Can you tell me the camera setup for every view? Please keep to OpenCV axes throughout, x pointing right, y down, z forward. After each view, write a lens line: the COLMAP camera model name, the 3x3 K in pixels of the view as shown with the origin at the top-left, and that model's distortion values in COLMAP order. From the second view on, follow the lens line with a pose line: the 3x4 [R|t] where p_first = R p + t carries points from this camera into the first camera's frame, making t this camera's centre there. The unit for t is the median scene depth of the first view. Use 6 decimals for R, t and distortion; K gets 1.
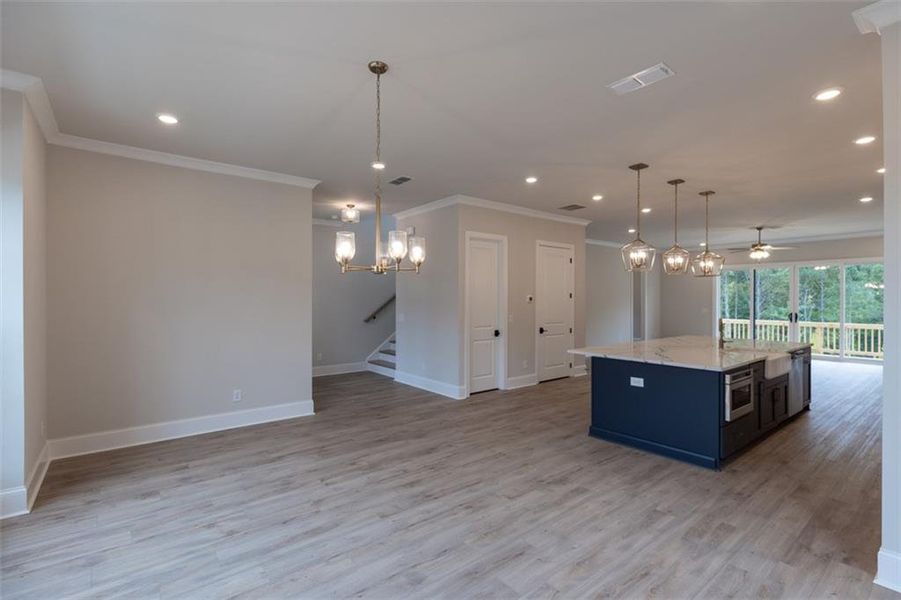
lens RADIAL K [[414.4, 0, 456.2], [0, 414.4, 301.6], [0, 0, 1]] dist [0.003399, 0.000727]
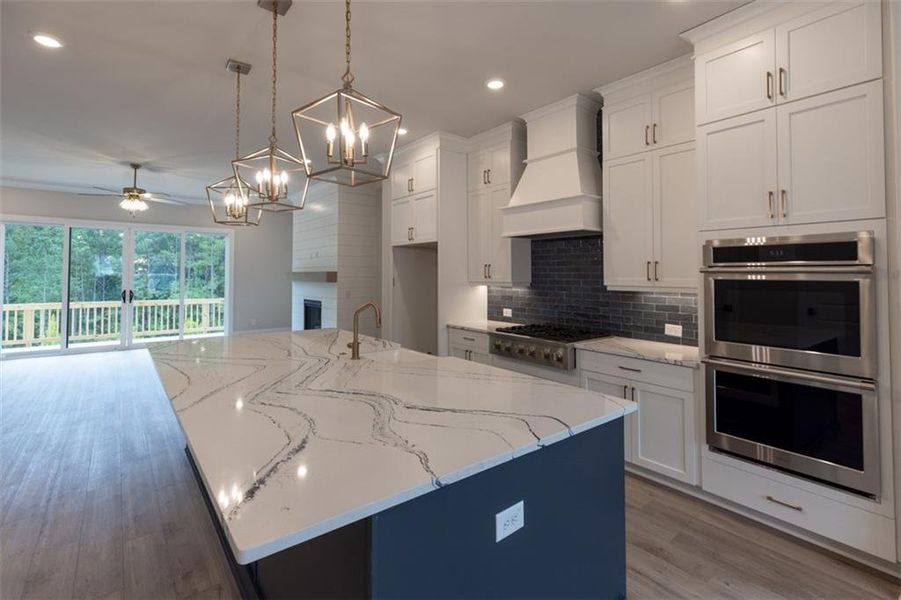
lens RADIAL K [[414.4, 0, 448.8], [0, 414.4, 264.2], [0, 0, 1]] dist [0.003399, 0.000727]
pose [[0.006862, 0.024610, 0.999674, 0.102669], [0.004217, 0.999687, -0.024640, 0.004256], [-0.999968, 0.004385, 0.006756, 0.965415]]
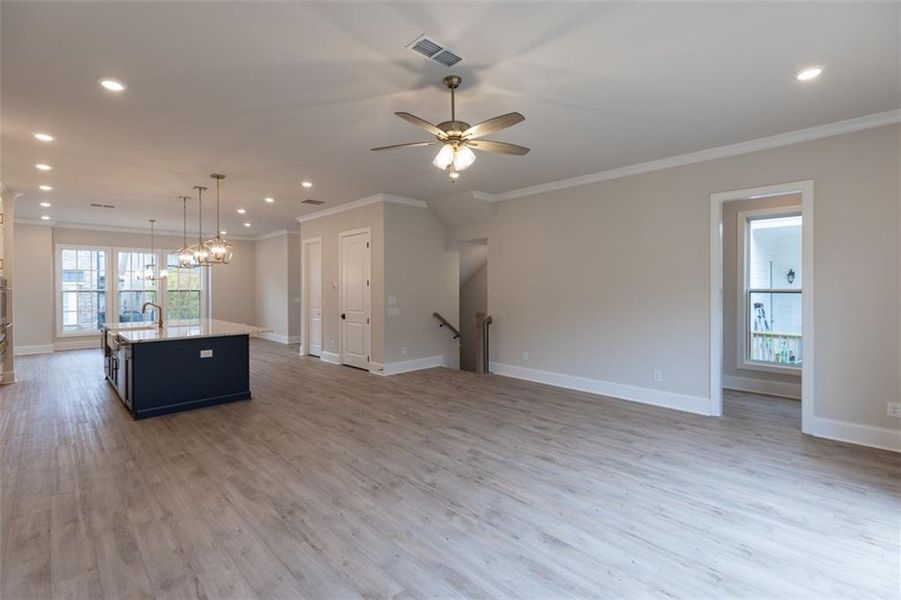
lens RADIAL K [[414.4, 0, 448.5], [0, 414.4, 290.7], [0, 0, 1]] dist [0.003399, 0.000727]
pose [[0.090888, 0.004660, -0.995850, 2.099018], [-0.002261, 0.999987, 0.004473, -0.002957], [0.995859, 0.001845, 0.090897, 1.905914]]
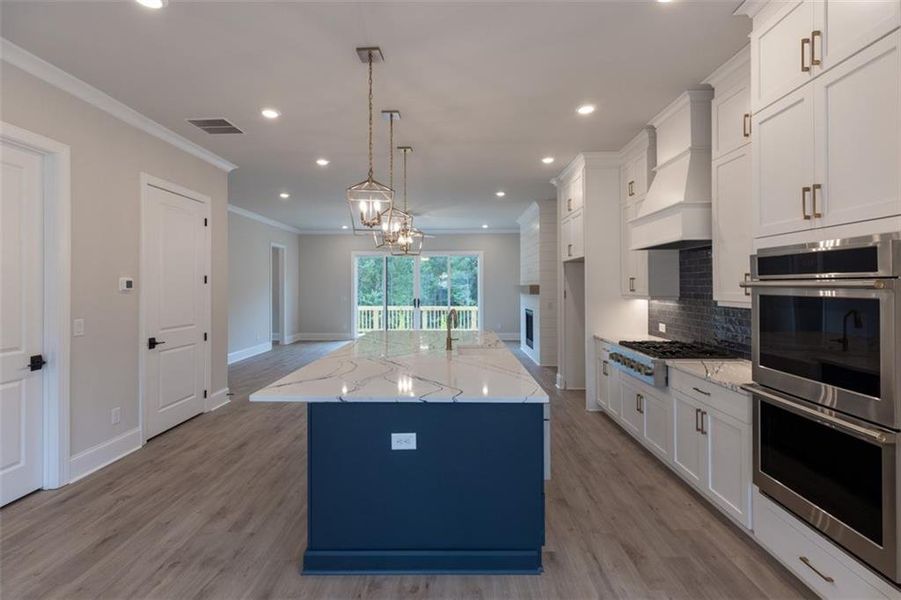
lens RADIAL K [[414.4, 0, 449.8], [0, 414.4, 284.9], [0, 0, 1]] dist [0.003399, 0.000727]
pose [[0.643343, 0.000183, 0.765578, 0.067582], [0.008034, 0.999943, -0.006990, 0.001392], [-0.765536, 0.010648, 0.643305, 0.573093]]
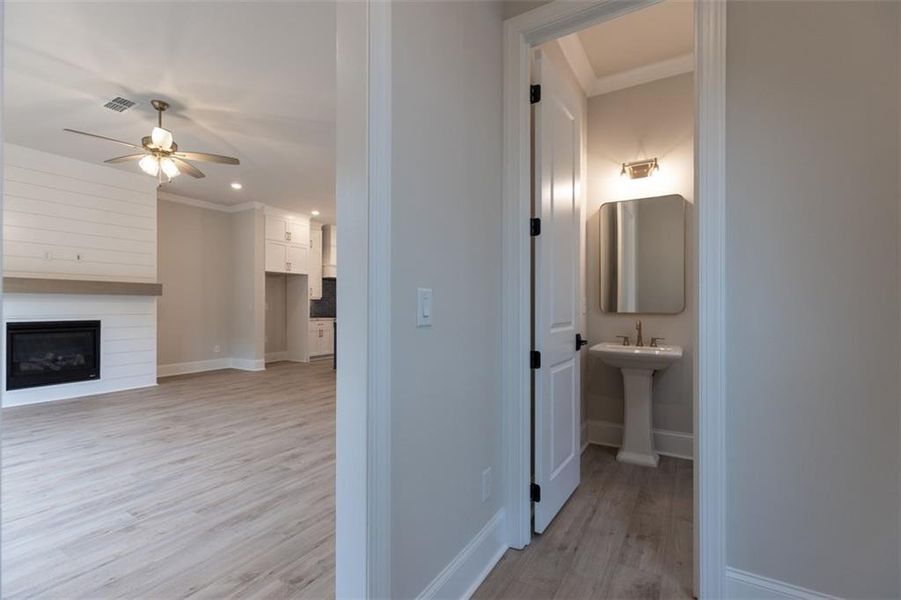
lens RADIAL K [[414.4, 0, 447.1], [0, 414.4, 305.0], [0, 0, 1]] dist [0.003399, 0.000727]
pose [[-0.943366, -0.002136, -0.331748, 1.148573], [-0.002253, 0.999997, -0.000033, 0.059287], [0.331747, 0.000716, -0.943368, 2.961665]]
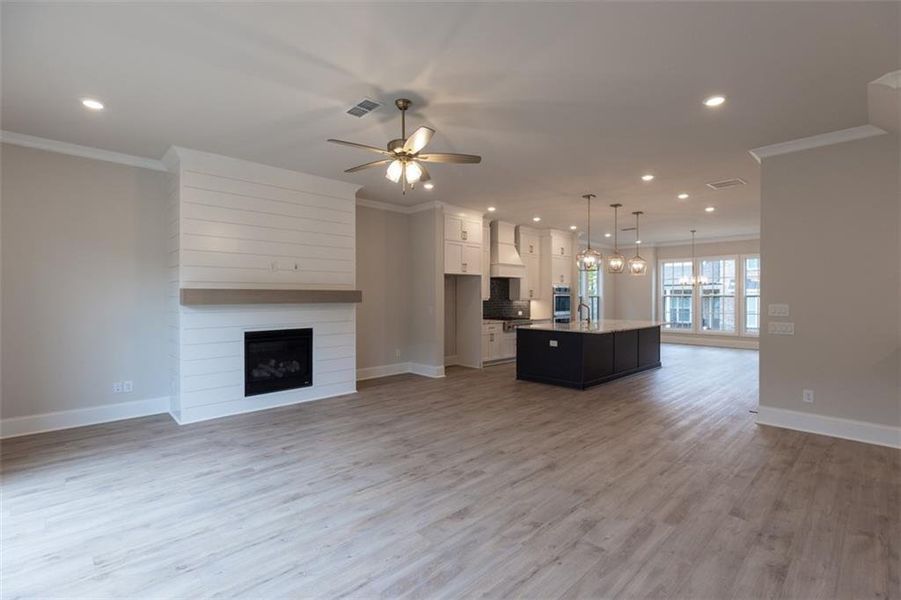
lens RADIAL K [[414.4, 0, 455.8], [0, 414.4, 303.5], [0, 0, 1]] dist [0.003399, 0.000727]
pose [[-0.995455, 0.000809, -0.095225, 1.395203], [-0.001404, 0.999731, 0.023168, 0.003136], [0.095218, 0.023197, -0.995186, 2.747369]]
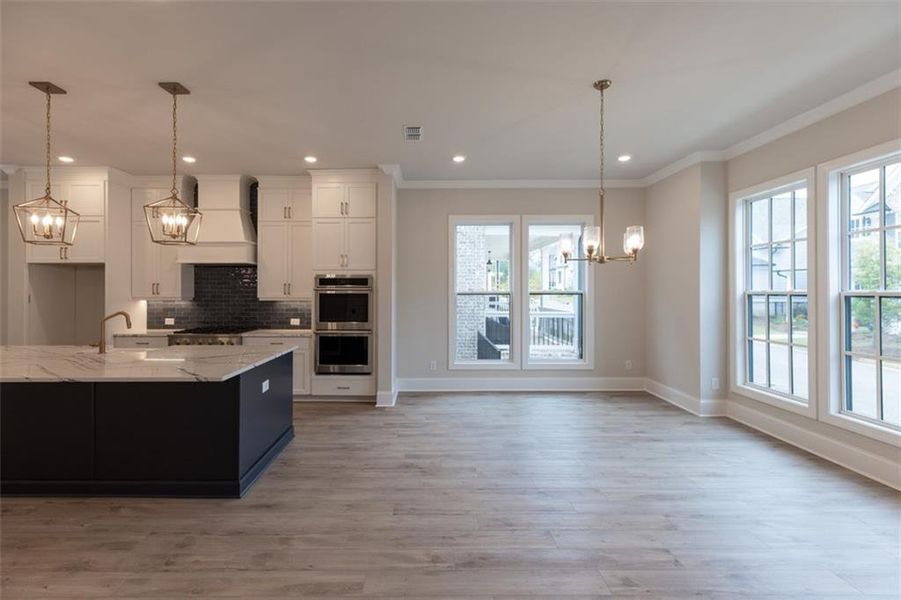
lens RADIAL K [[414.4, 0, 428.6], [0, 414.4, 284.6], [0, 0, 1]] dist [0.003399, 0.000727]
pose [[-0.776341, 0.007884, 0.630263, -0.323068], [0.004990, 0.999967, -0.006363, -0.003410], [-0.630293, -0.001795, -0.776355, 1.332466]]
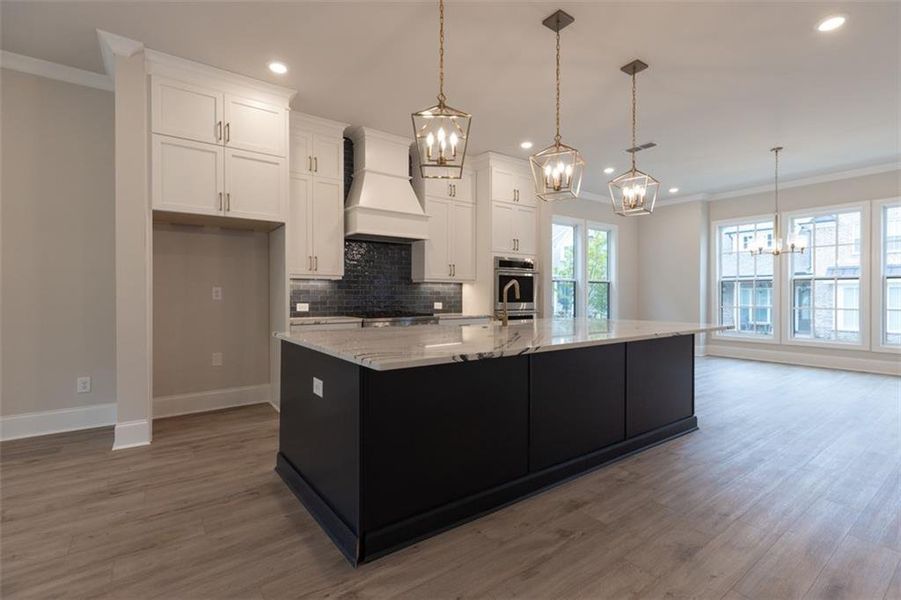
lens RADIAL K [[414.4, 0, 448.2], [0, 414.4, 296.4], [0, 0, 1]] dist [0.003399, 0.000727]
pose [[-0.998873, -0.003166, 0.047357, 0.751525], [-0.002685, 0.999944, 0.010228, 0.063798], [-0.047387, 0.010089, -0.998826, 1.825260]]
